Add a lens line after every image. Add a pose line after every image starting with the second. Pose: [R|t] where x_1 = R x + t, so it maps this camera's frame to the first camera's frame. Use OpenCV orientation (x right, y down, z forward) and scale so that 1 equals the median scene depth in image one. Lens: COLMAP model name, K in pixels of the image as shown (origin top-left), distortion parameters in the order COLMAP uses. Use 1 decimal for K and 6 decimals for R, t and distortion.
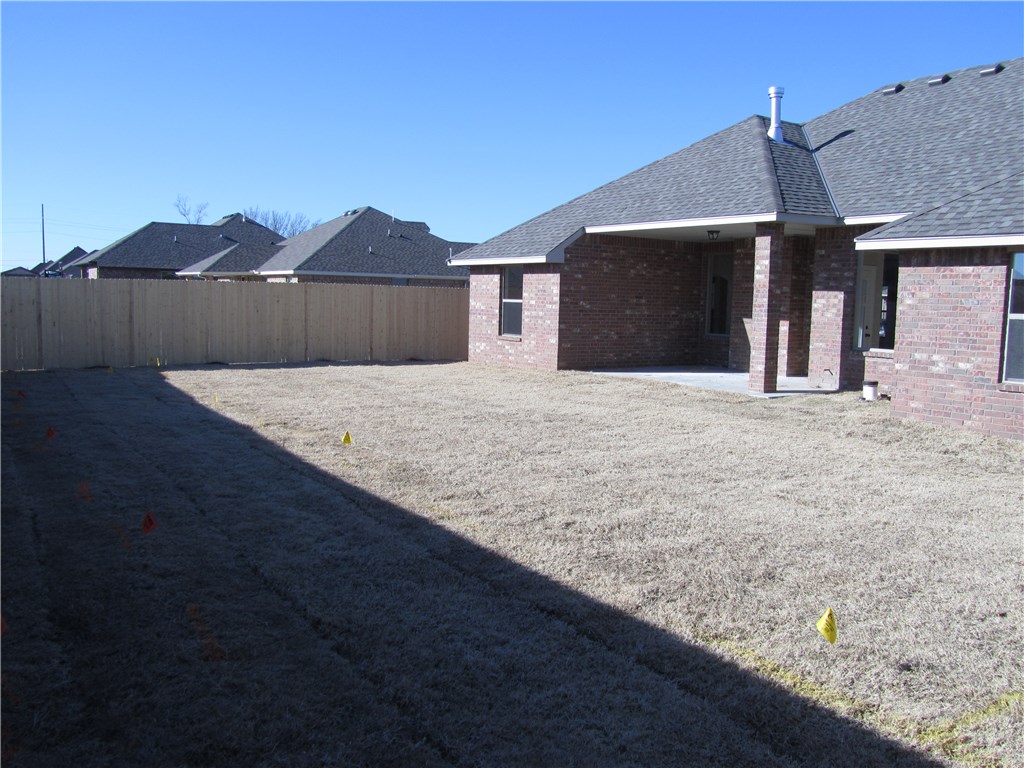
lens RADIAL K [[848.2, 0, 509.2], [0, 848.2, 381.6], [0, 0, 1]] dist [-0.039663, 0.010983]
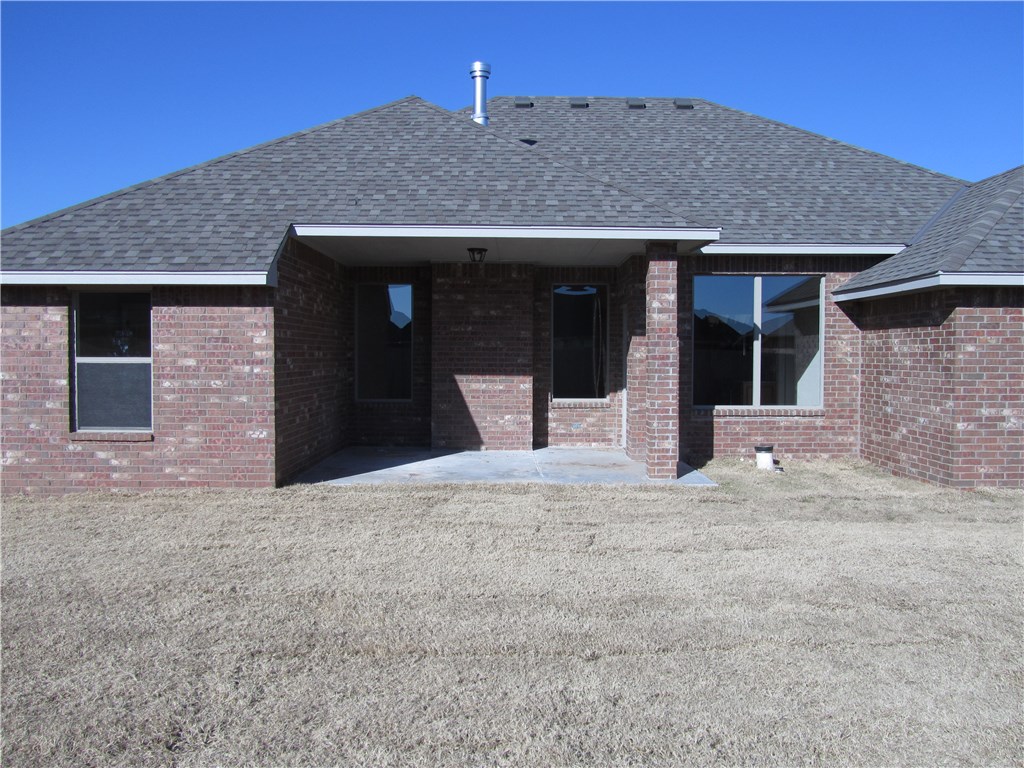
lens RADIAL K [[848.2, 0, 511.5], [0, 848.2, 383.2], [0, 0, 1]] dist [-0.039663, 0.010983]
pose [[0.548658, -0.050152, 0.834541, -0.373760], [0.093361, 0.995631, -0.001546, -0.079924], [-0.830818, 0.078762, 0.550944, 0.723066]]
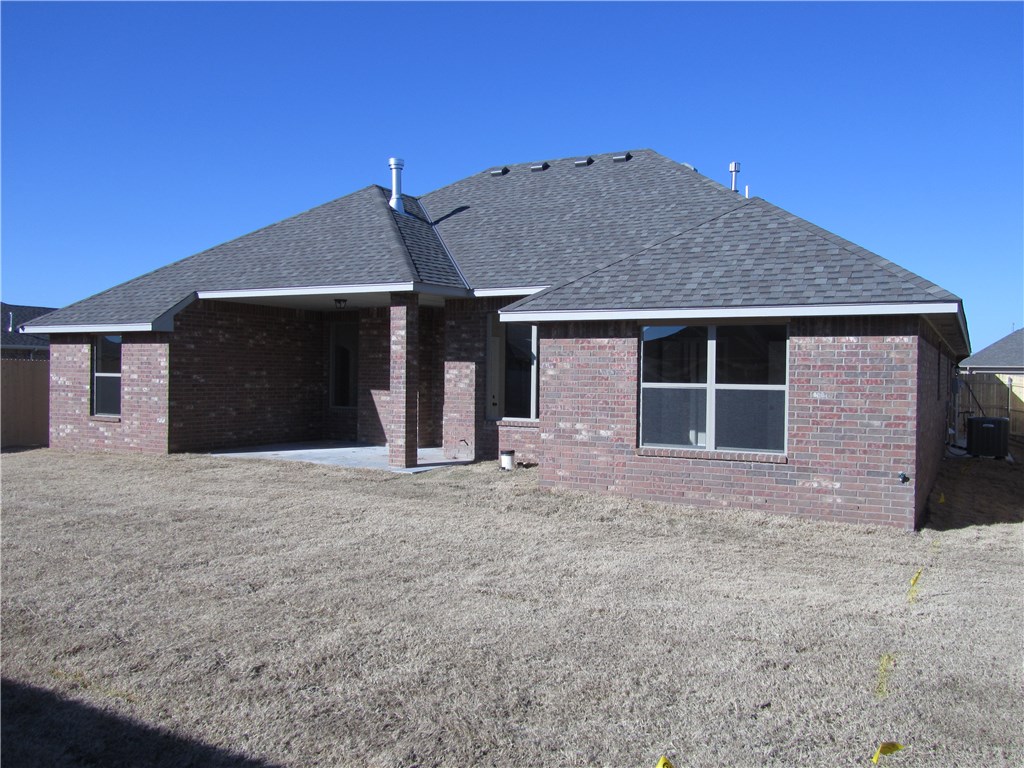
lens RADIAL K [[848.2, 0, 513.1], [0, 848.2, 382.3], [0, 0, 1]] dist [-0.039663, 0.010983]
pose [[0.887389, -0.015672, 0.460756, -0.032560], [0.052538, 0.996349, -0.067297, -0.012465], [-0.458019, 0.083926, 0.884972, 0.085187]]
